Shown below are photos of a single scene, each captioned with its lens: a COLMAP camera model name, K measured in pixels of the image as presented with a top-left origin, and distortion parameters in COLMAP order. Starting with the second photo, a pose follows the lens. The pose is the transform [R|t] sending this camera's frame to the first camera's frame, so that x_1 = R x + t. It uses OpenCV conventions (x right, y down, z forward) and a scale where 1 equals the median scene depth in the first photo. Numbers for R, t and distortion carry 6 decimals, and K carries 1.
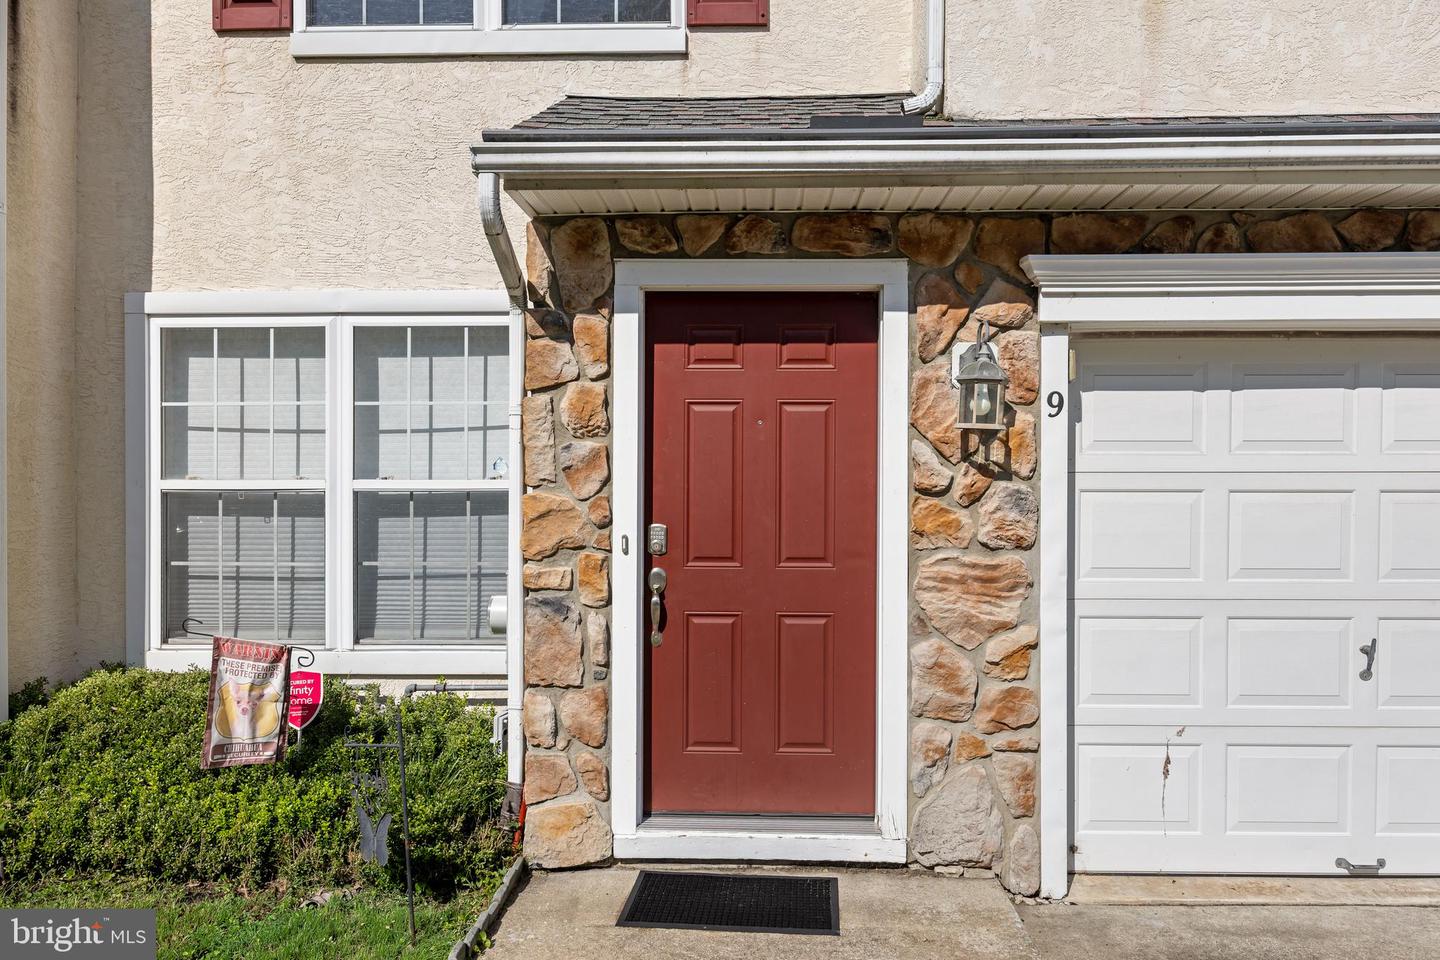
lens RADIAL K [[960.6, 0, 719.1], [0, 960.6, 499.4], [0, 0, 1]] dist [0.001835, 0.000070]
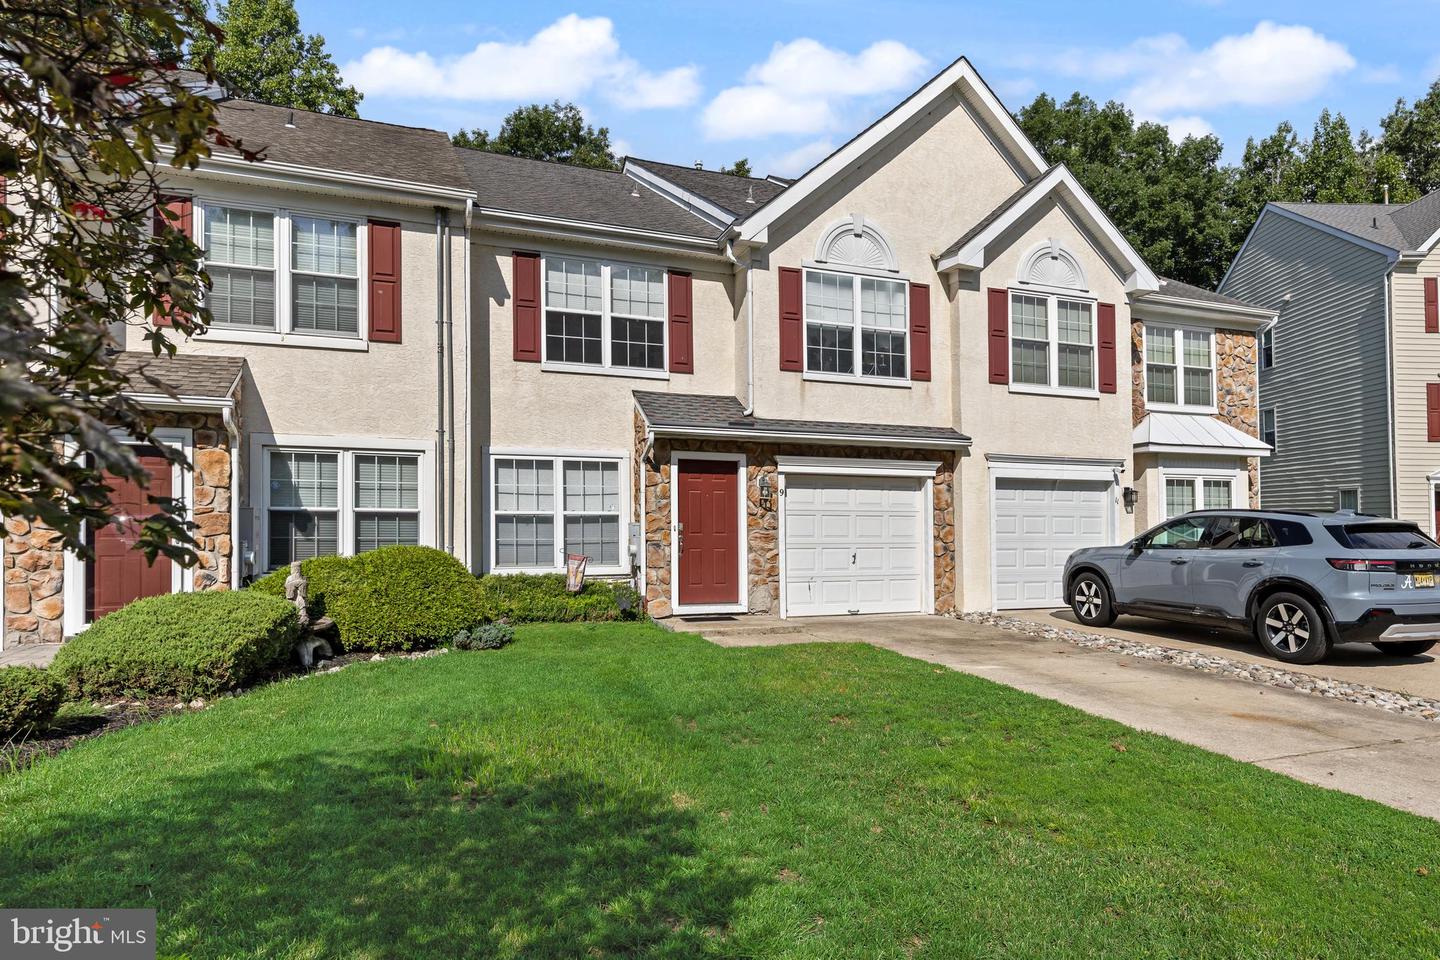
lens RADIAL K [[799.3, 0, 720.5], [0, 799.3, 466.6], [0, 0, 1]] dist [-0.000692, -0.000585]
pose [[0.936659, 0.029079, 0.349034, -0.997629], [0.005250, 0.995270, -0.097009, 0.108009], [-0.350204, 0.092697, 0.932075, -1.907993]]
